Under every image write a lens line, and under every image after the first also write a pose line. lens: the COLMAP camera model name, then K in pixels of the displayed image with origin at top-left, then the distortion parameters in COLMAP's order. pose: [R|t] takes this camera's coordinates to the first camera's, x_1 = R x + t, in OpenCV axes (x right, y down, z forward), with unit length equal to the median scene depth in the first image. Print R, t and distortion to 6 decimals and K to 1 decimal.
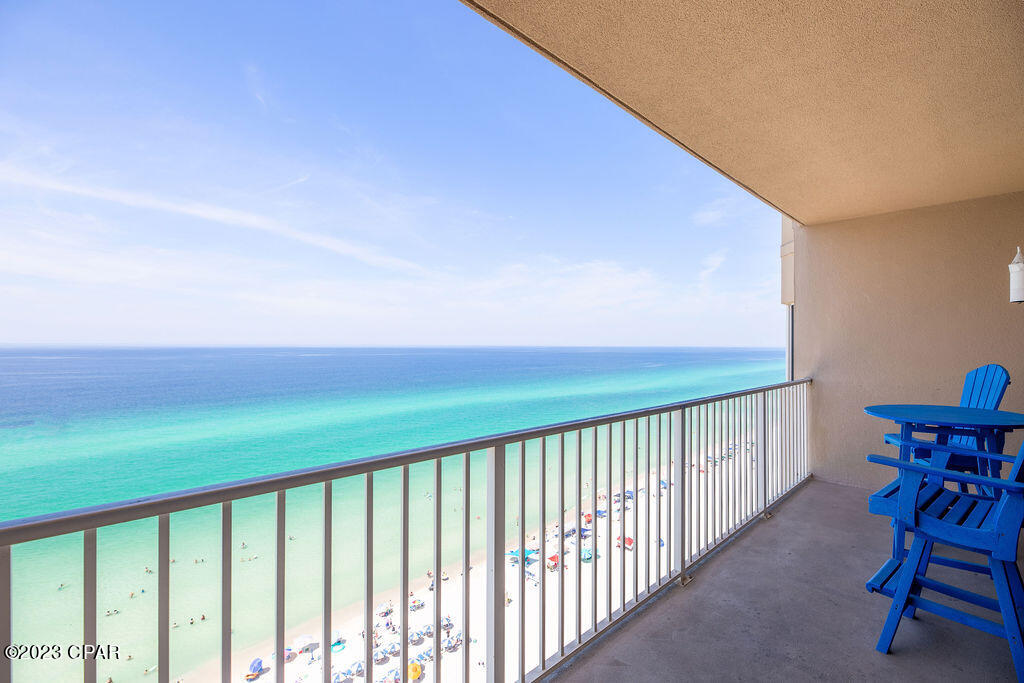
lens RADIAL K [[430.1, 0, 522.6], [0, 430.1, 327.8], [0, 0, 1]] dist [-0.001804, -0.000830]
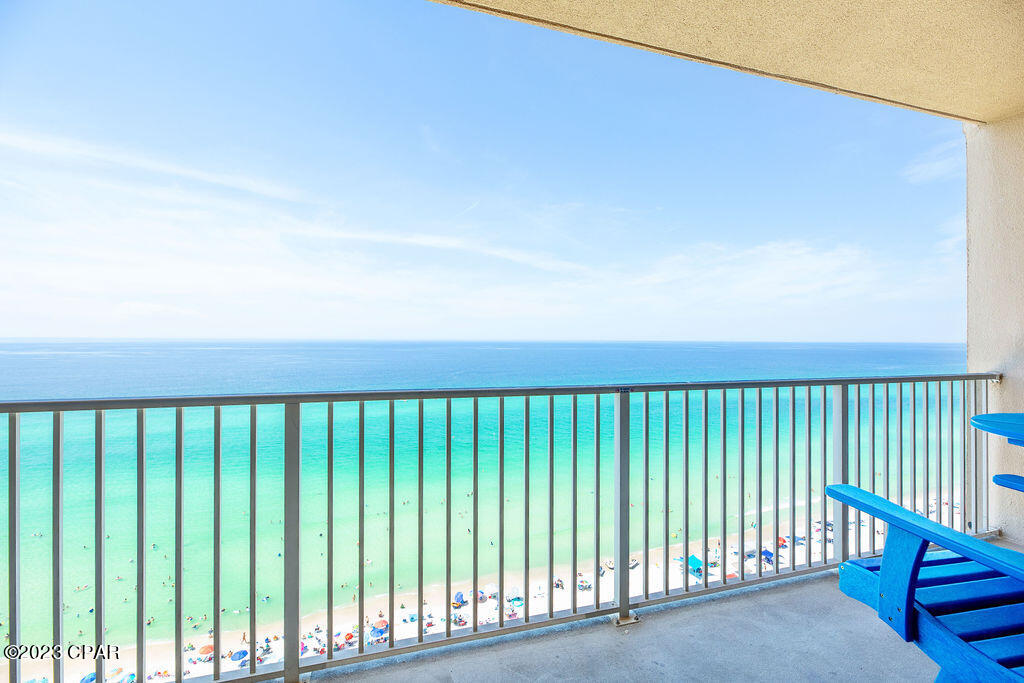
lens RADIAL K [[401.8, 0, 511.9], [0, 401.8, 327.5], [0, 0, 1]] dist [-0.000791, -0.000209]
pose [[0.880593, -0.017101, -0.473564, 0.536278], [0.015608, 0.999853, -0.007082, 0.074619], [0.473616, -0.001155, 0.880731, 0.277998]]
